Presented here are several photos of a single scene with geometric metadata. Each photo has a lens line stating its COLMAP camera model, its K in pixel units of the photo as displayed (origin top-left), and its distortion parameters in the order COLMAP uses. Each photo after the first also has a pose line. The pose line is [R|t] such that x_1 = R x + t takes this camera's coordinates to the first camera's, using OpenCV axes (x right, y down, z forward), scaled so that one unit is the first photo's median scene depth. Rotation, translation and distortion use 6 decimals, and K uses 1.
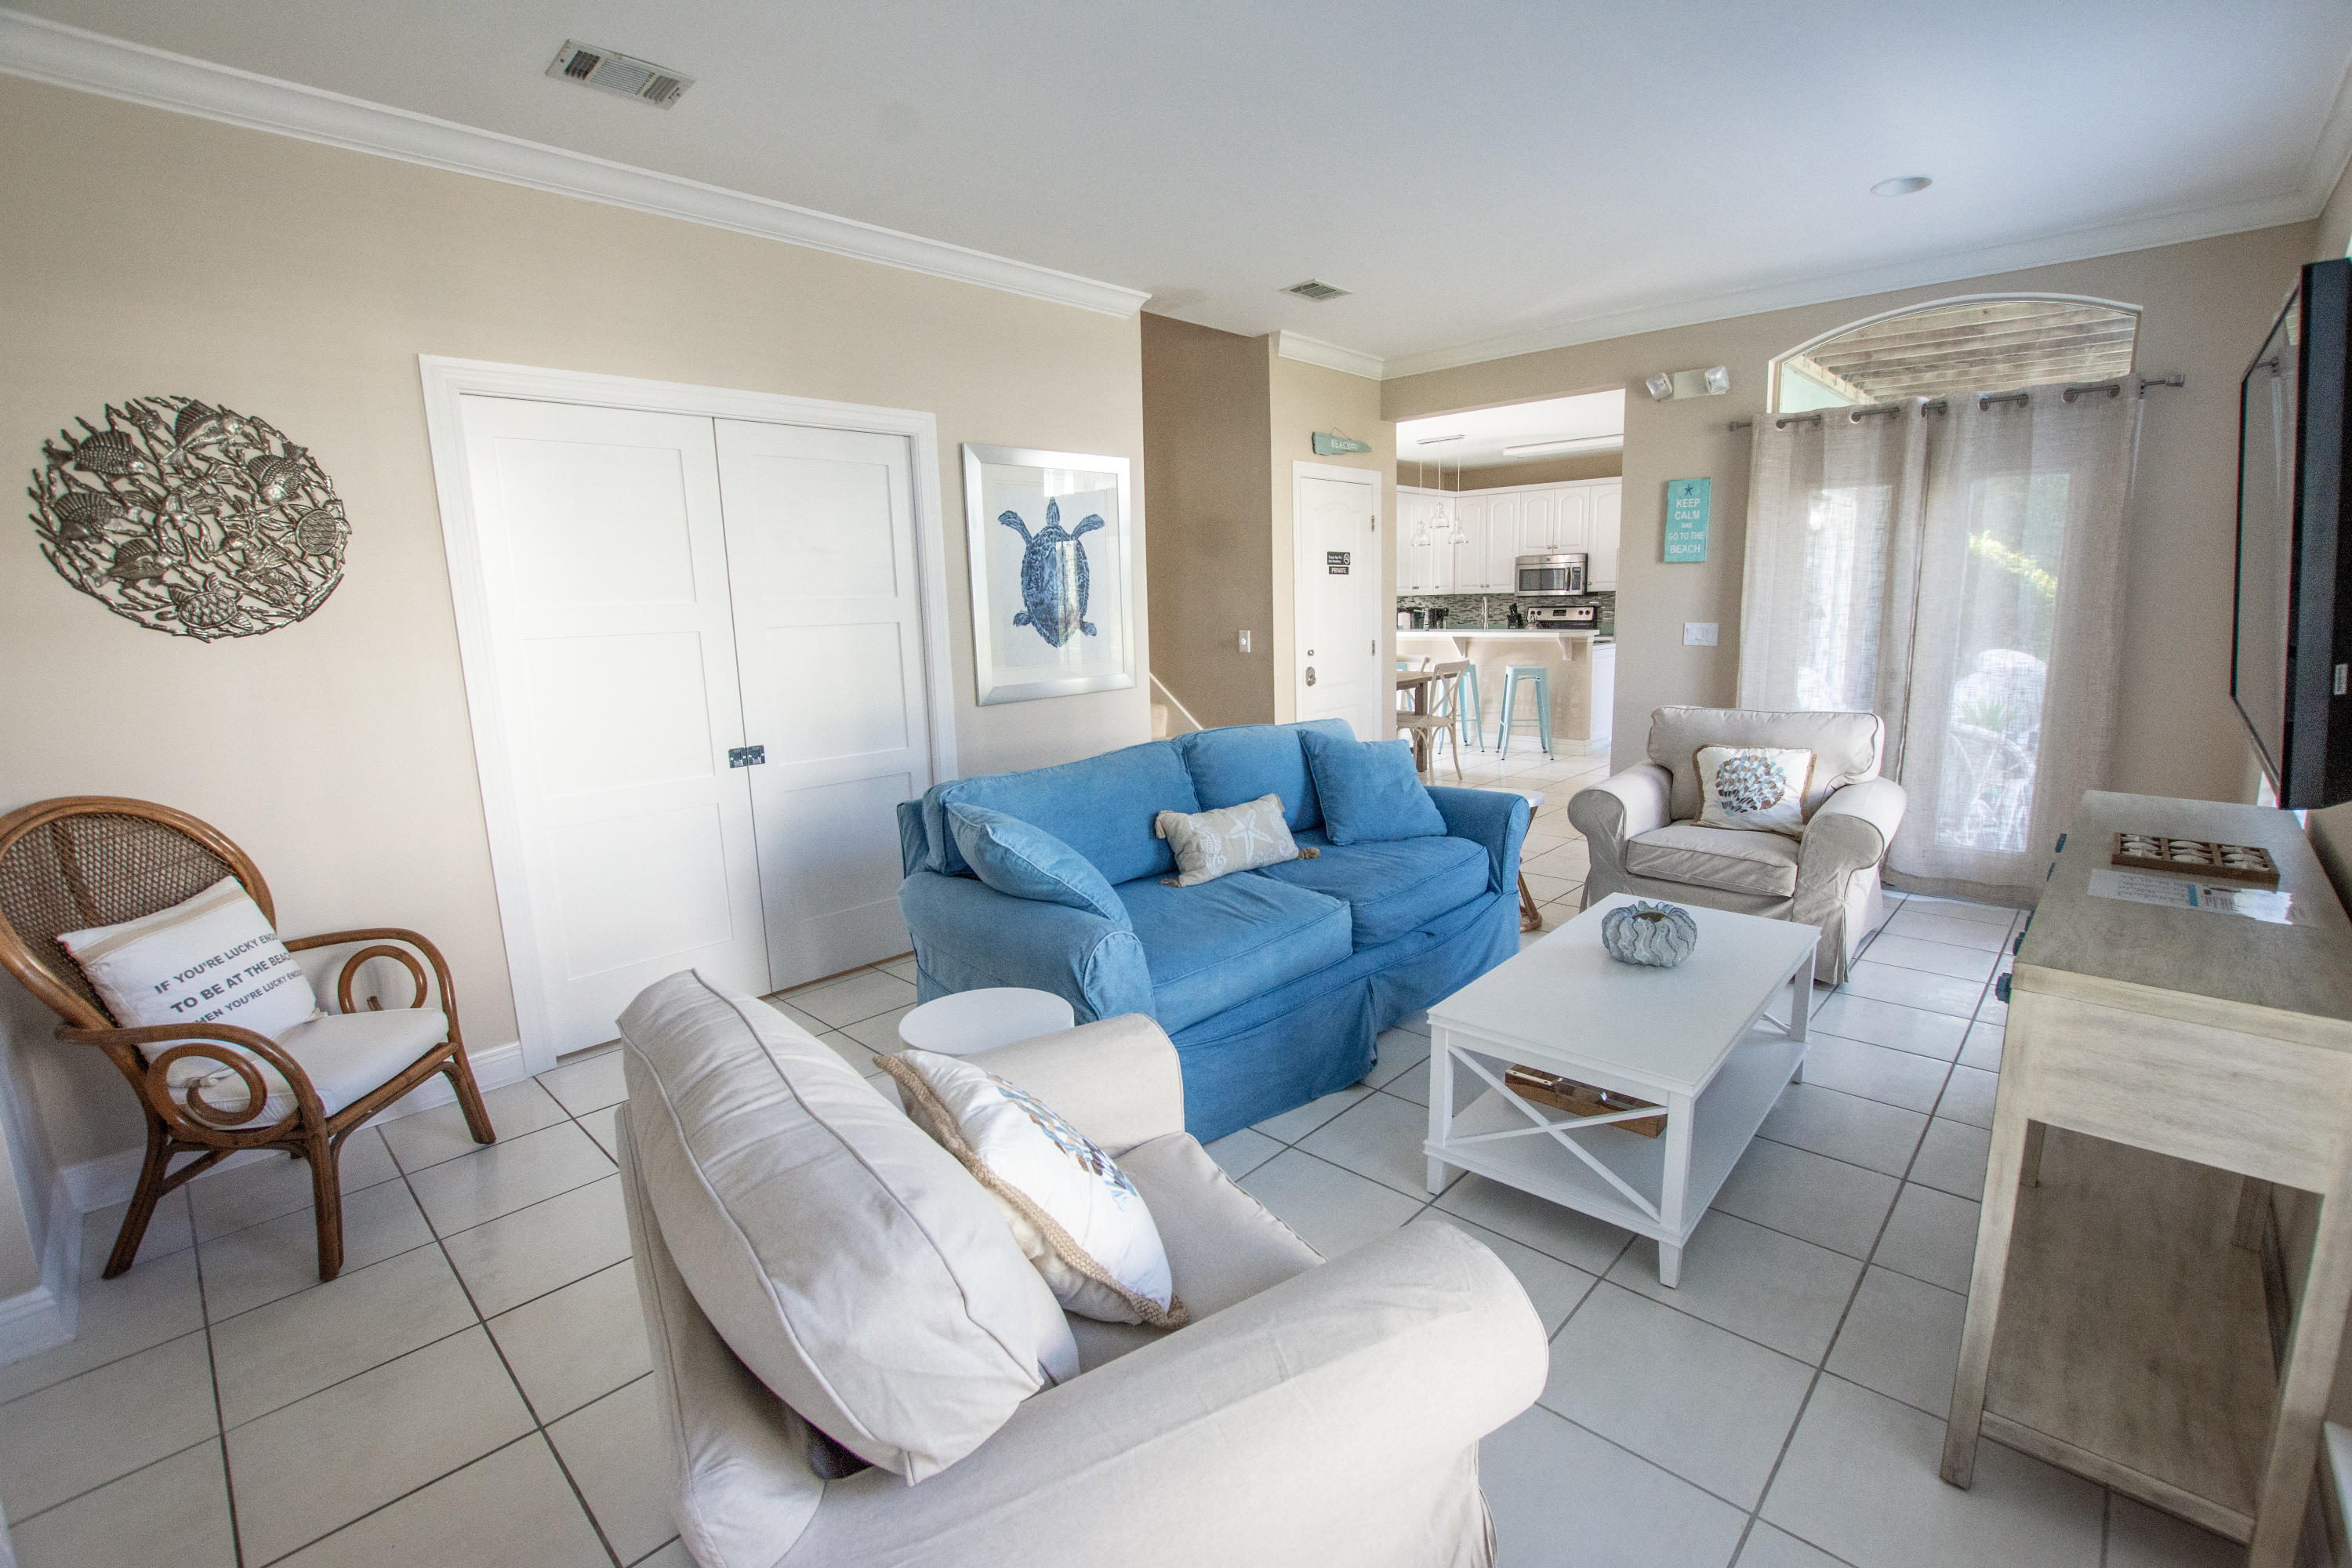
lens RADIAL K [[1033.8, 0, 1188.5], [0, 1033.8, 782.7], [0, 0, 1]] dist [-0.031052, 0.003671]
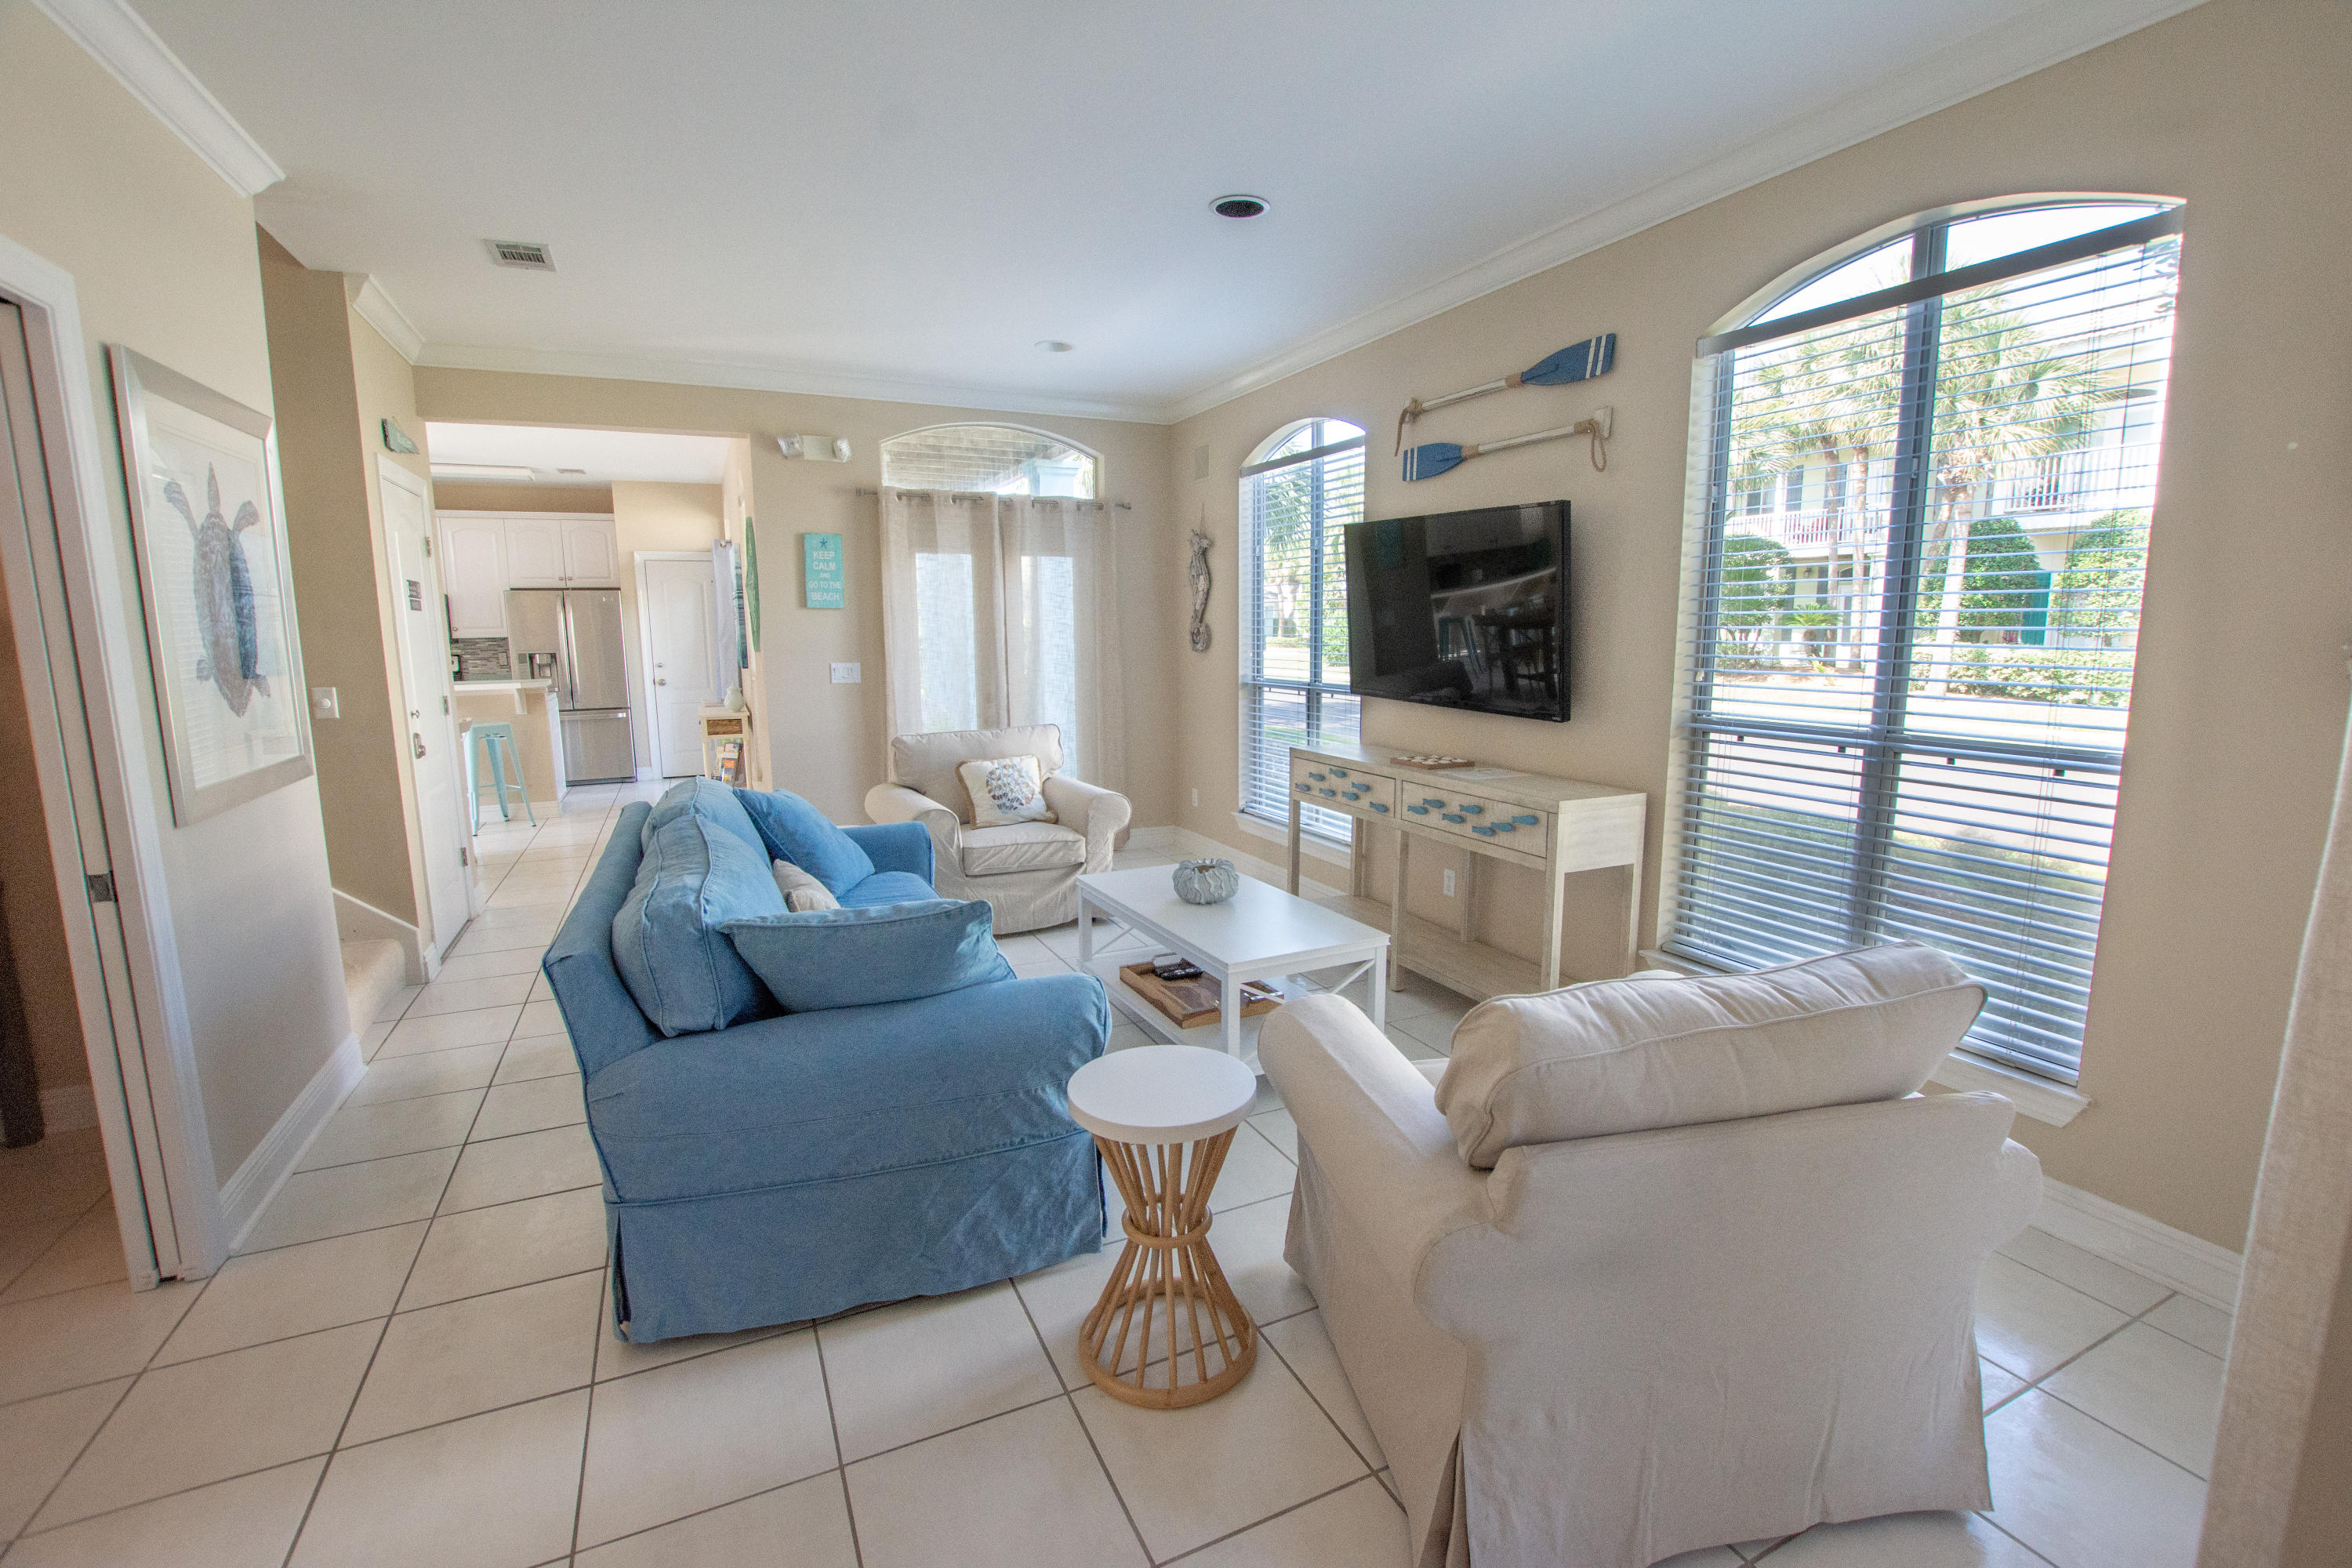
lens RADIAL K [[1033.8, 0, 1196.5], [0, 1033.8, 778.4], [0, 0, 1]] dist [-0.031052, 0.003671]
pose [[0.352680, -0.115056, 0.928644, -0.781260], [0.164255, 0.984615, 0.059610, -0.067114], [-0.921215, 0.131512, 0.366152, 0.471393]]
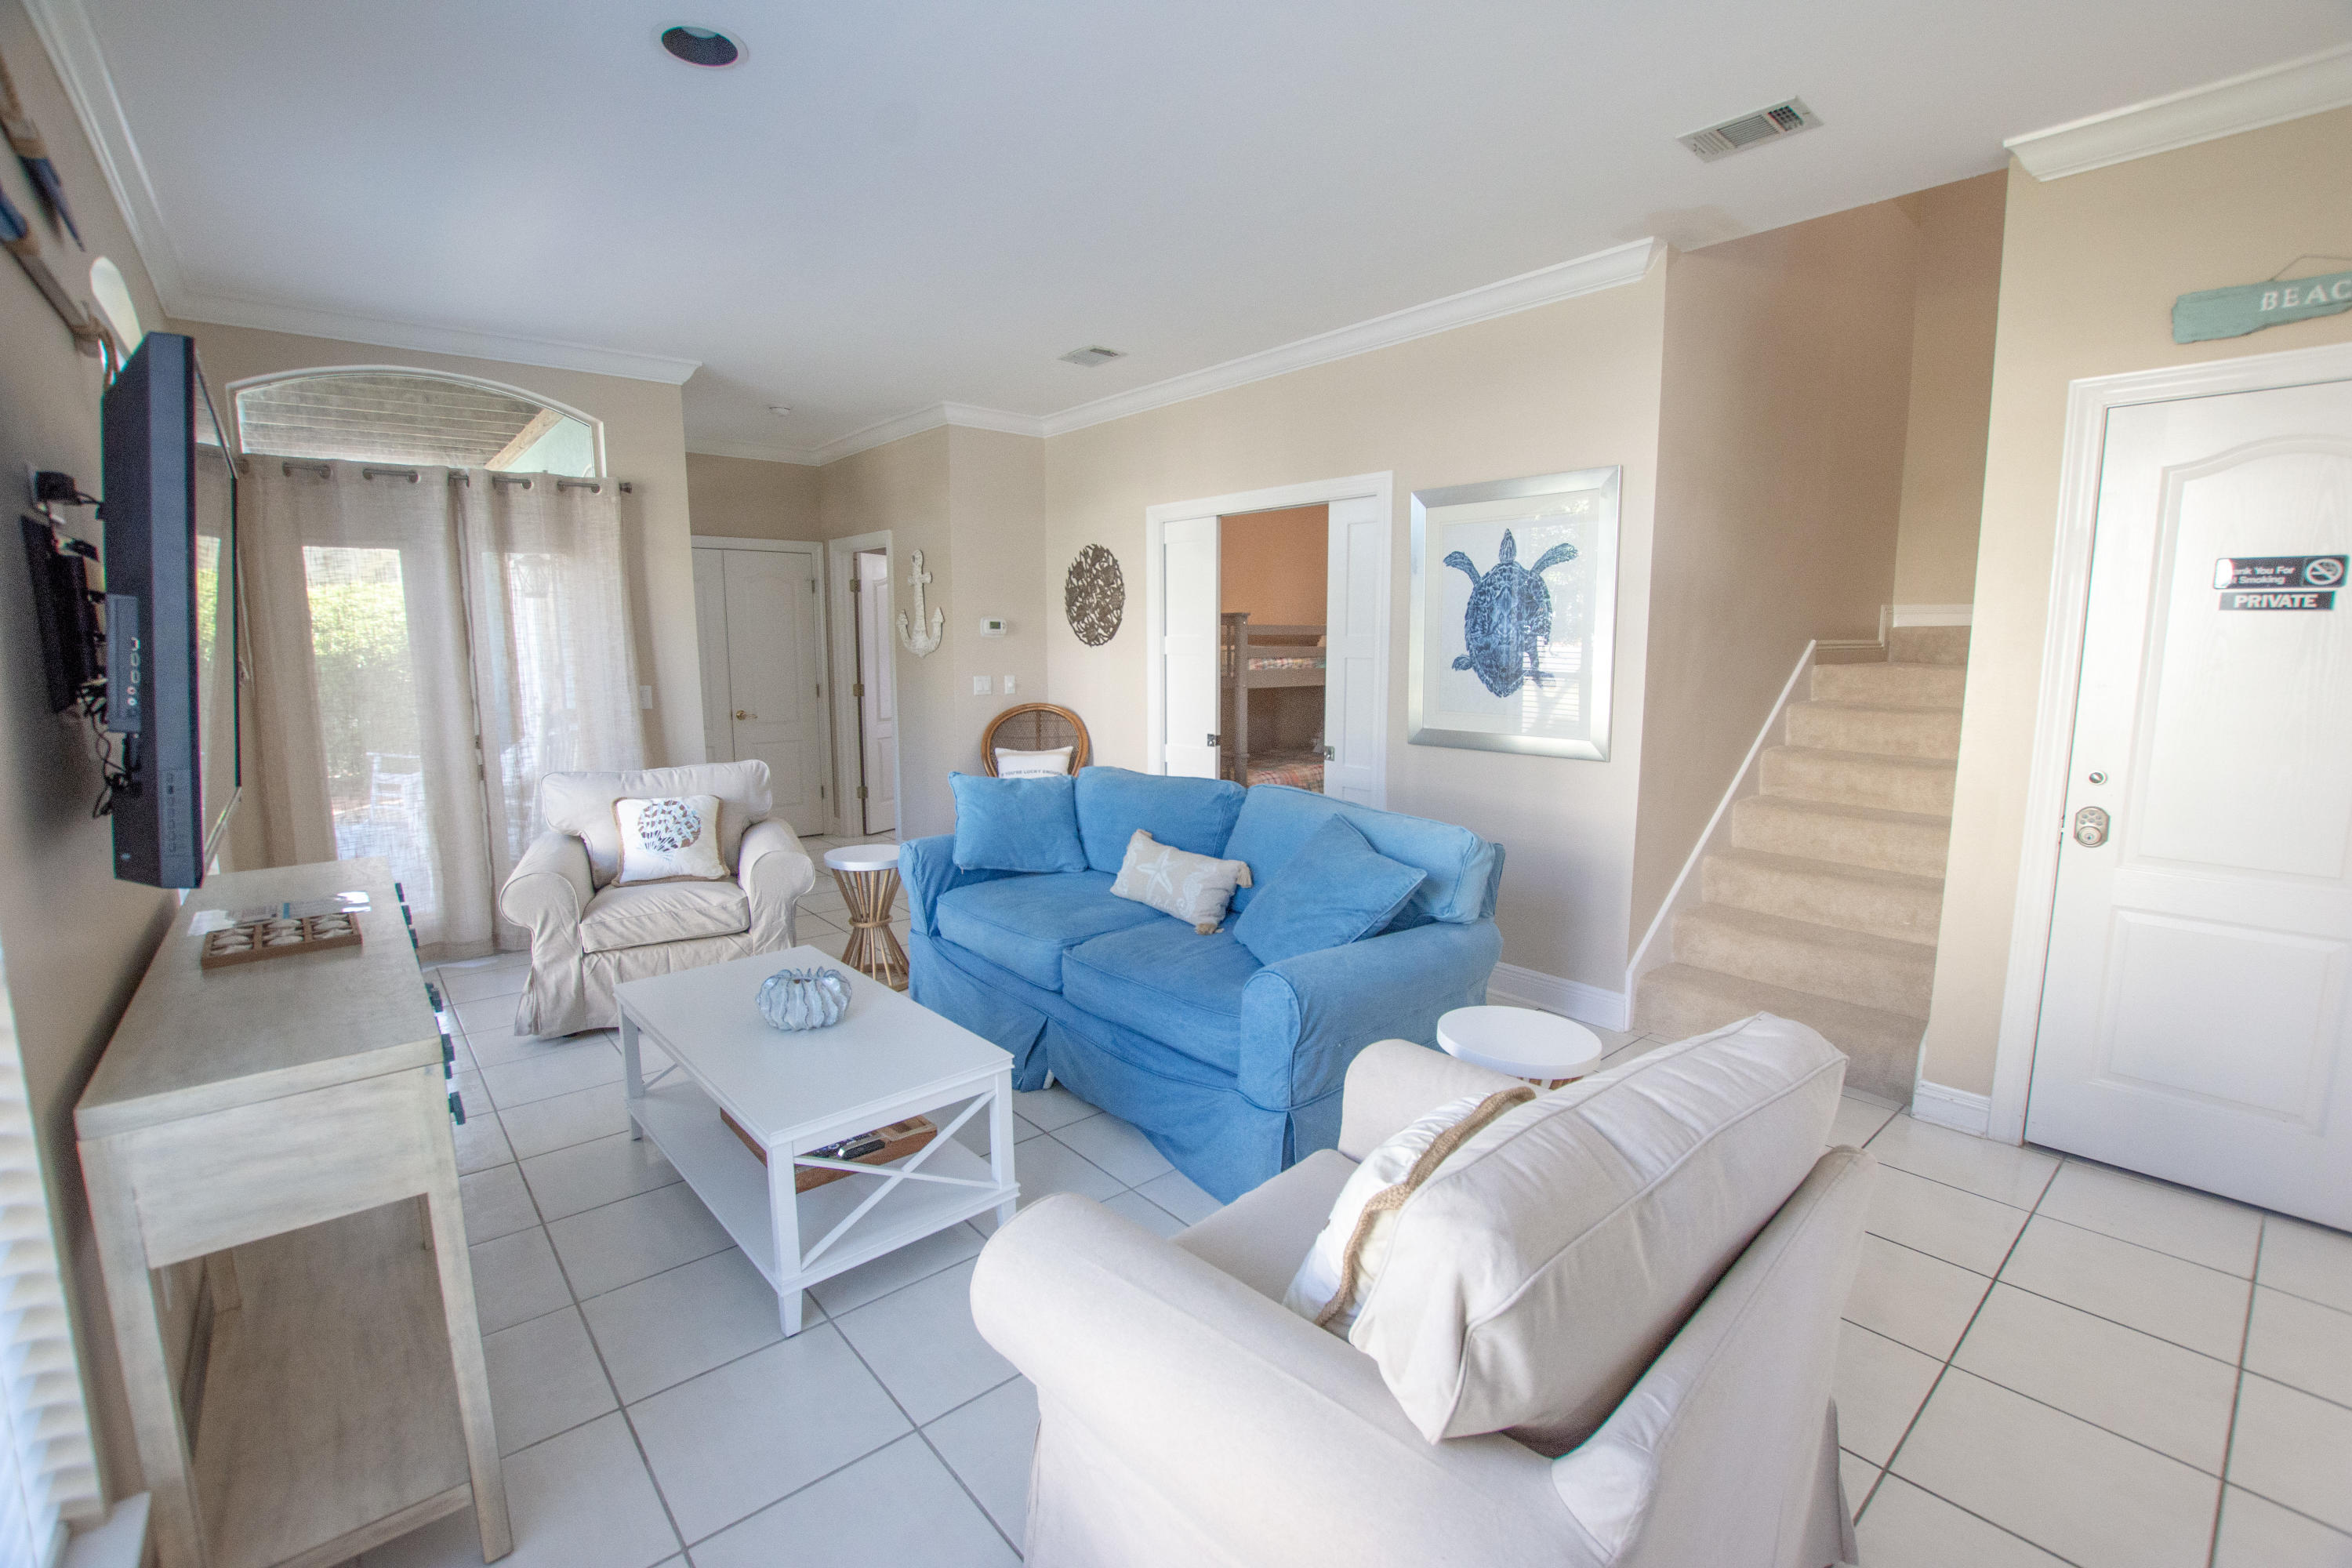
lens RADIAL K [[1033.8, 0, 1189.7], [0, 1033.8, 779.6], [0, 0, 1]] dist [-0.031052, 0.003671]
pose [[-0.101570, 0.166672, -0.980767, 1.297509], [-0.170587, 0.968346, 0.182227, -0.293768], [0.980094, 0.185815, -0.069923, 1.333934]]
